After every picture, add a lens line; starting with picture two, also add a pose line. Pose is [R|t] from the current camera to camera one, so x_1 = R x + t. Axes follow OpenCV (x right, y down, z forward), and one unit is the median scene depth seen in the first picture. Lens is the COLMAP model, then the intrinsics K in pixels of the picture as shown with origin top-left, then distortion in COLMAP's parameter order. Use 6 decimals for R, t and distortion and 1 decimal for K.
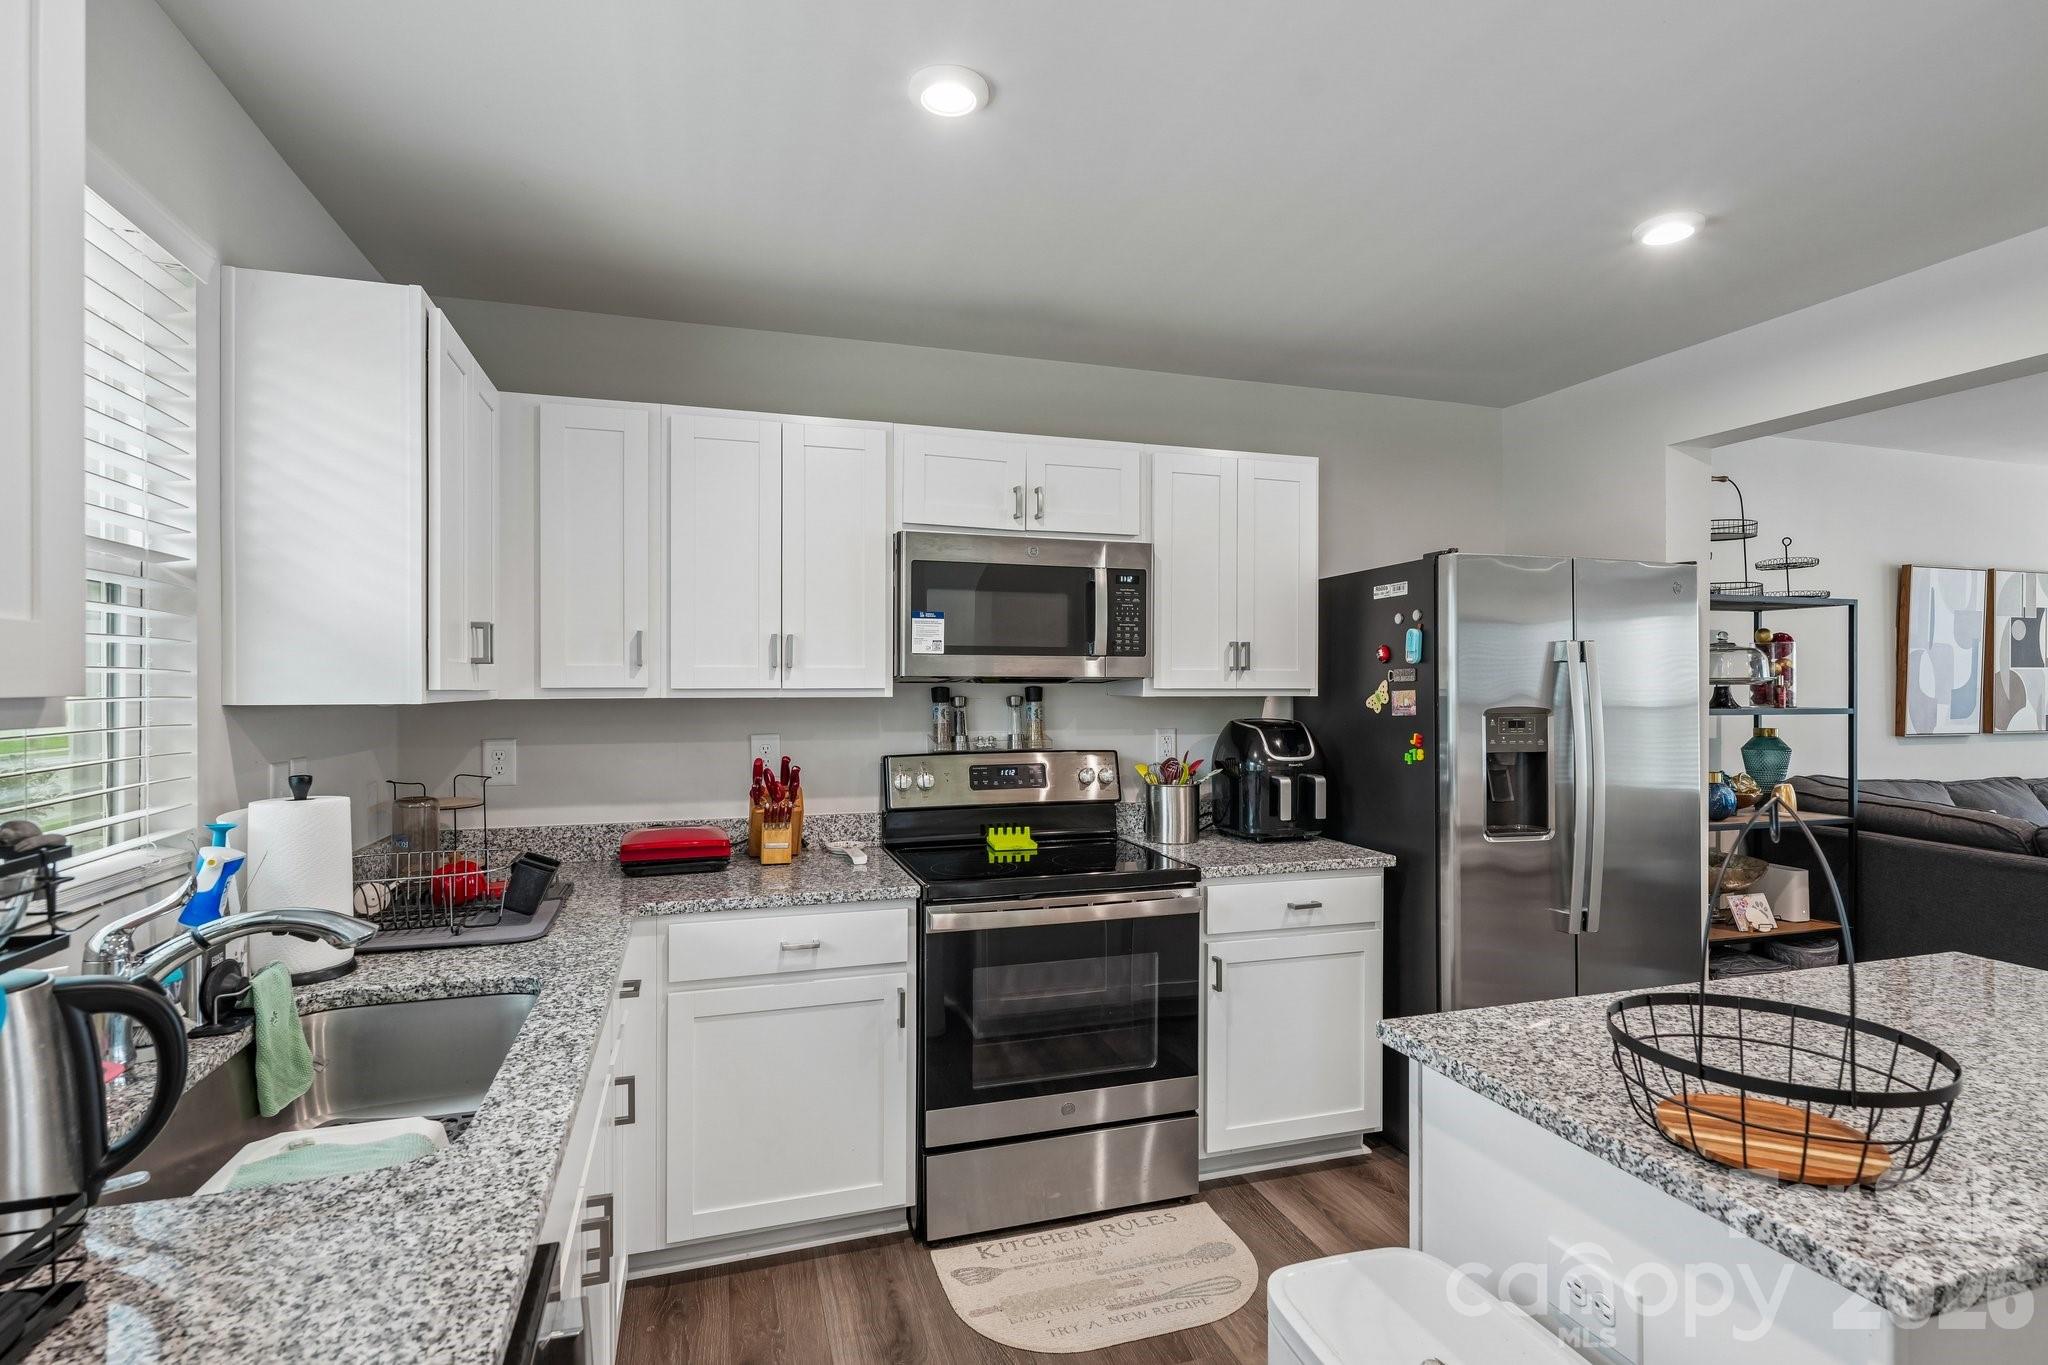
lens RADIAL K [[1009.2, 0, 1029.7], [0, 1009.2, 682.9], [0, 0, 1]] dist [0.002236, -0.000281]
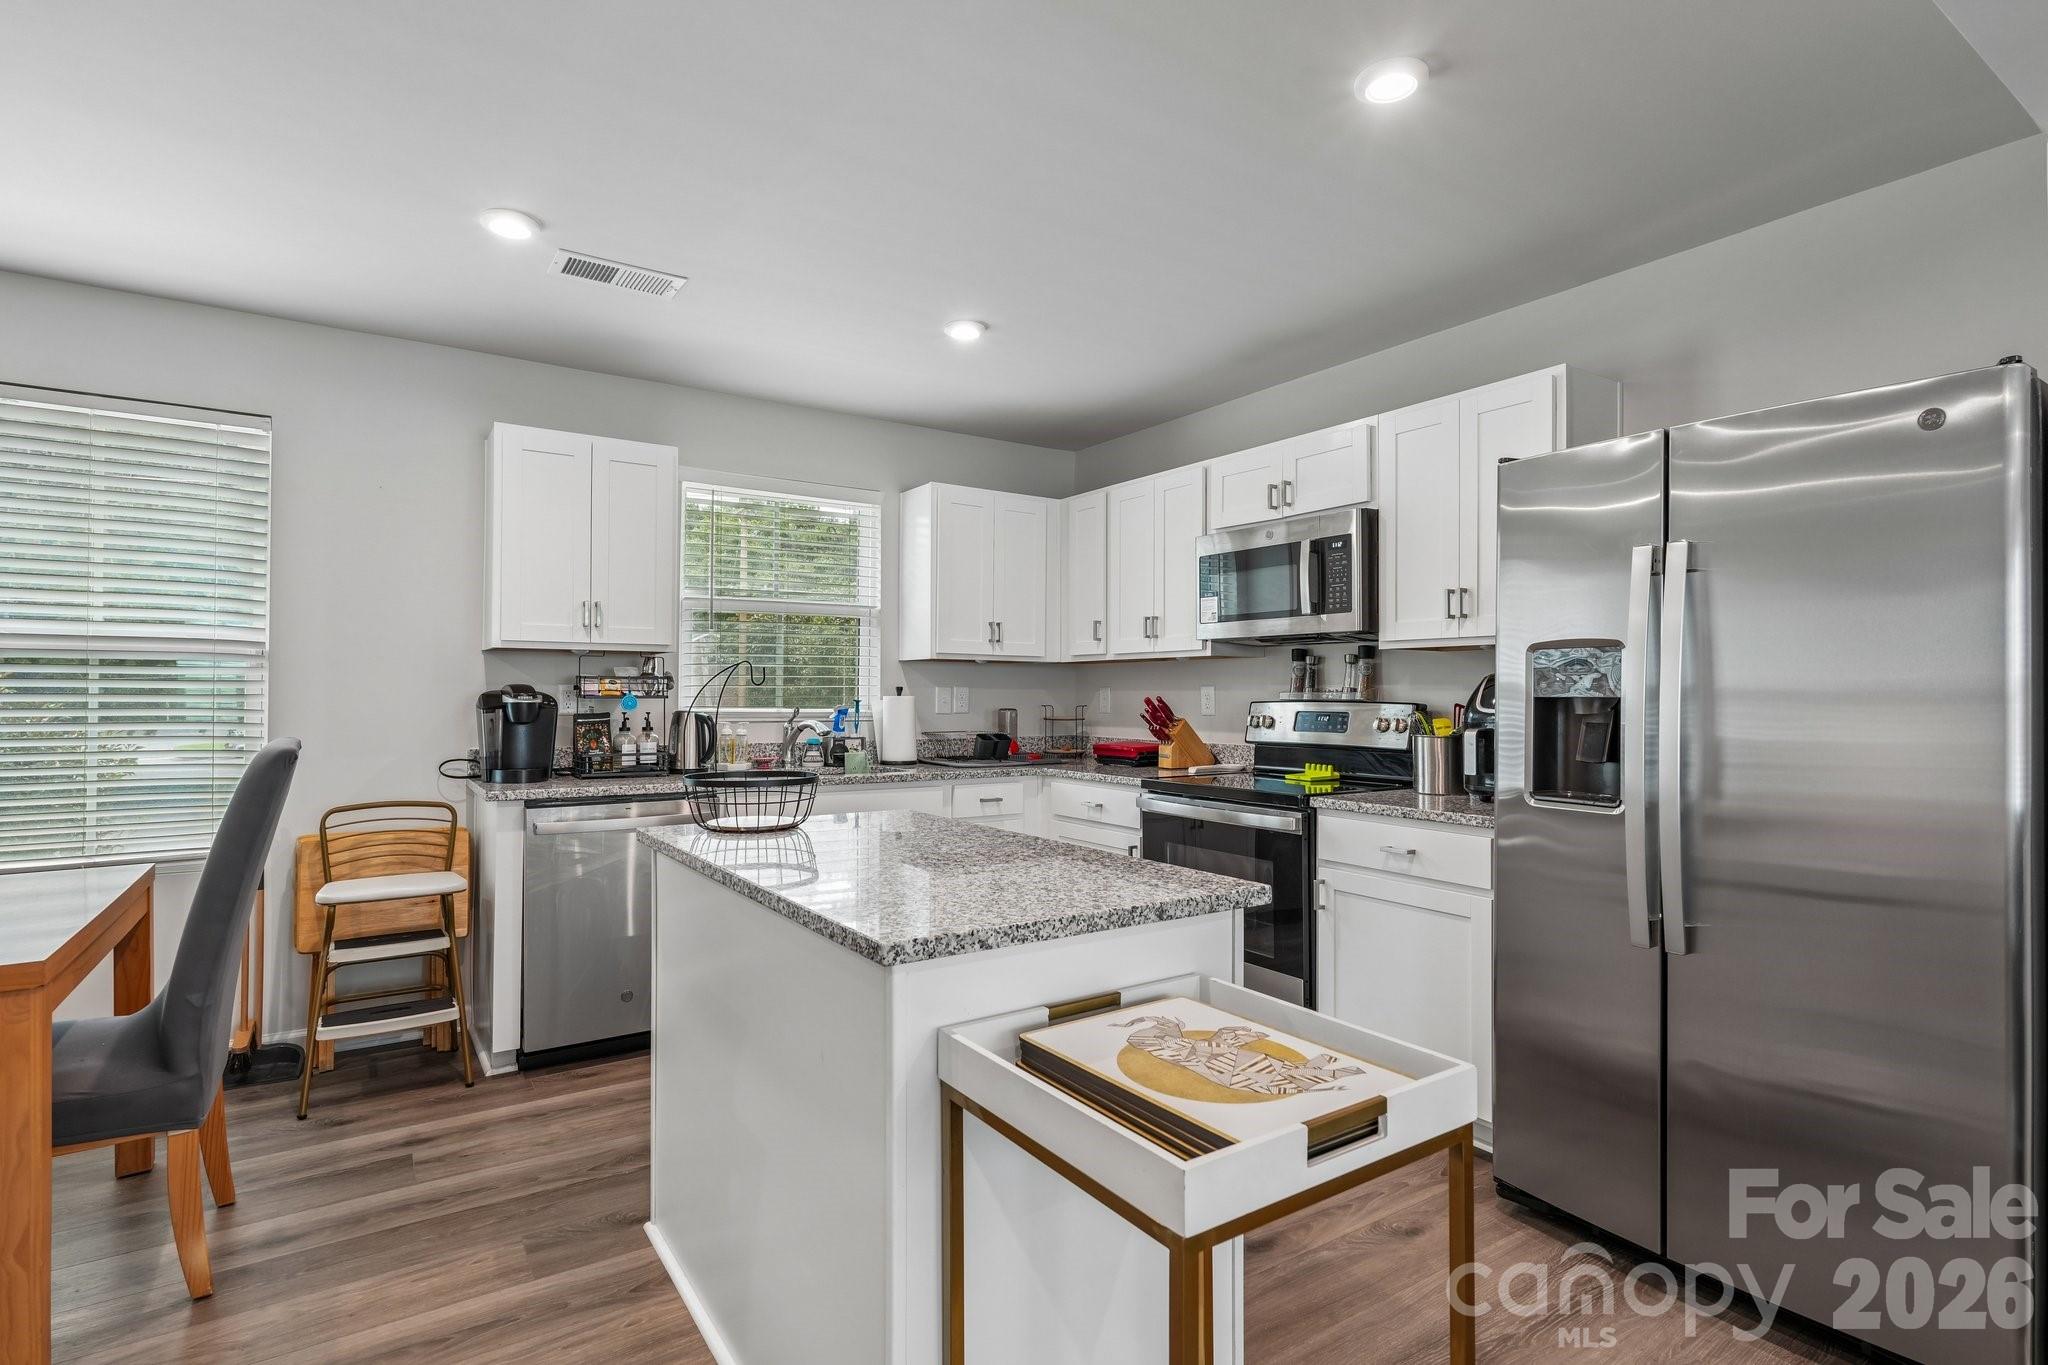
lens RADIAL K [[1009.2, 0, 1025.6], [0, 1009.2, 684.5], [0, 0, 1]] dist [0.002236, -0.000281]
pose [[0.270742, -0.007643, -0.962622, 0.997763], [-0.002566, 0.999959, -0.008661, 0.058468], [0.962649, 0.004816, 0.270711, 0.335930]]
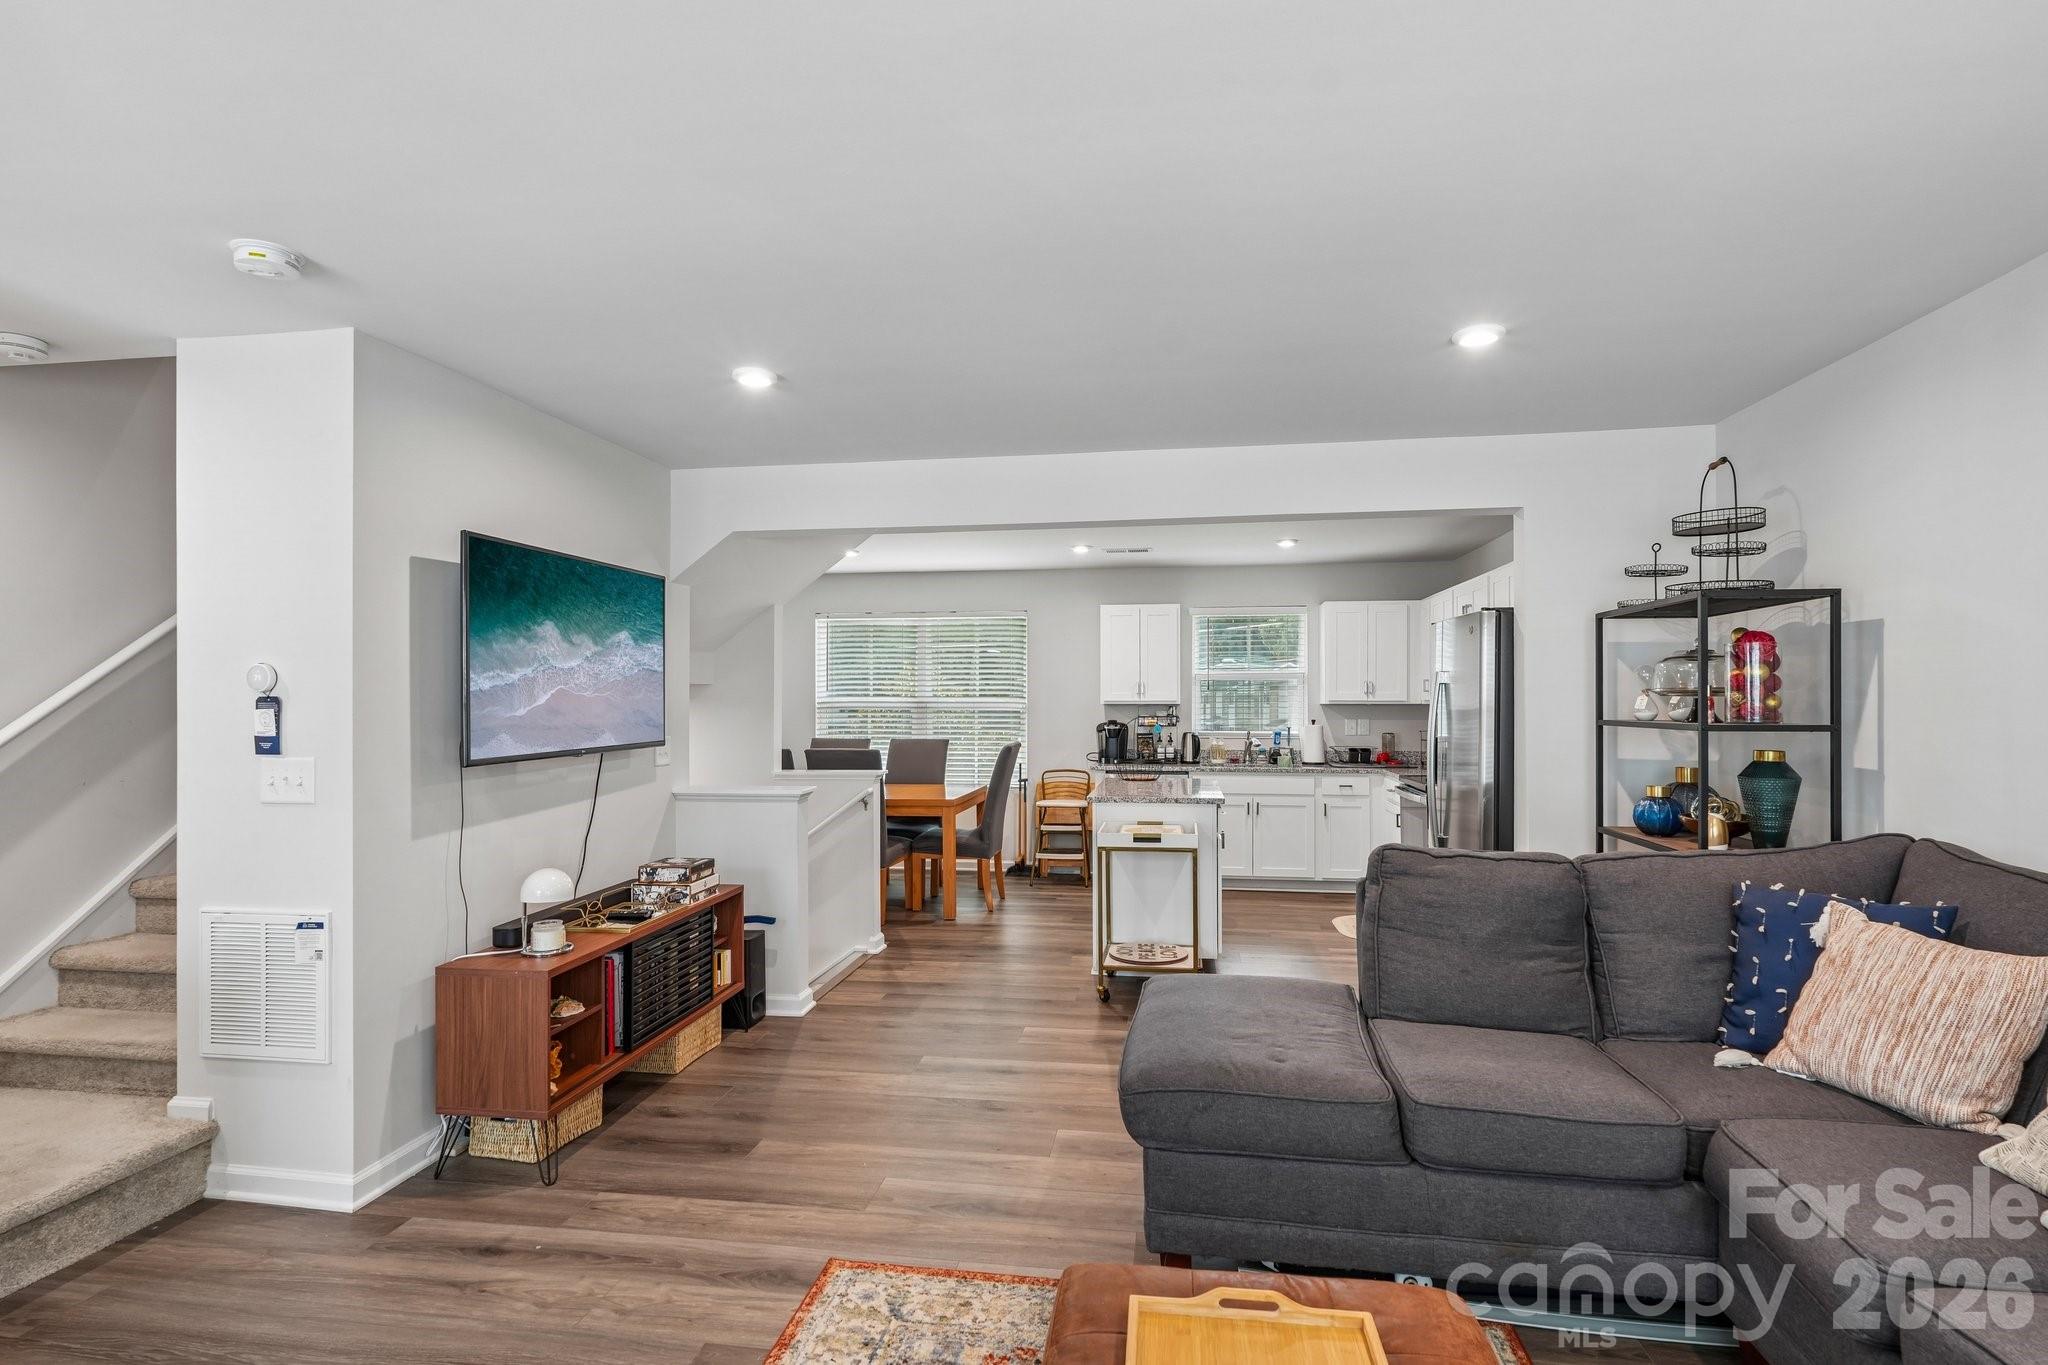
lens RADIAL K [[1009.2, 0, 1022.7], [0, 1009.2, 692.5], [0, 0, 1]] dist [0.002236, -0.000281]
pose [[-0.454258, -0.010636, -0.890807, 2.086387], [0.002489, 0.999910, -0.013208, 0.014544], [0.890867, -0.008217, -0.454191, 1.028586]]
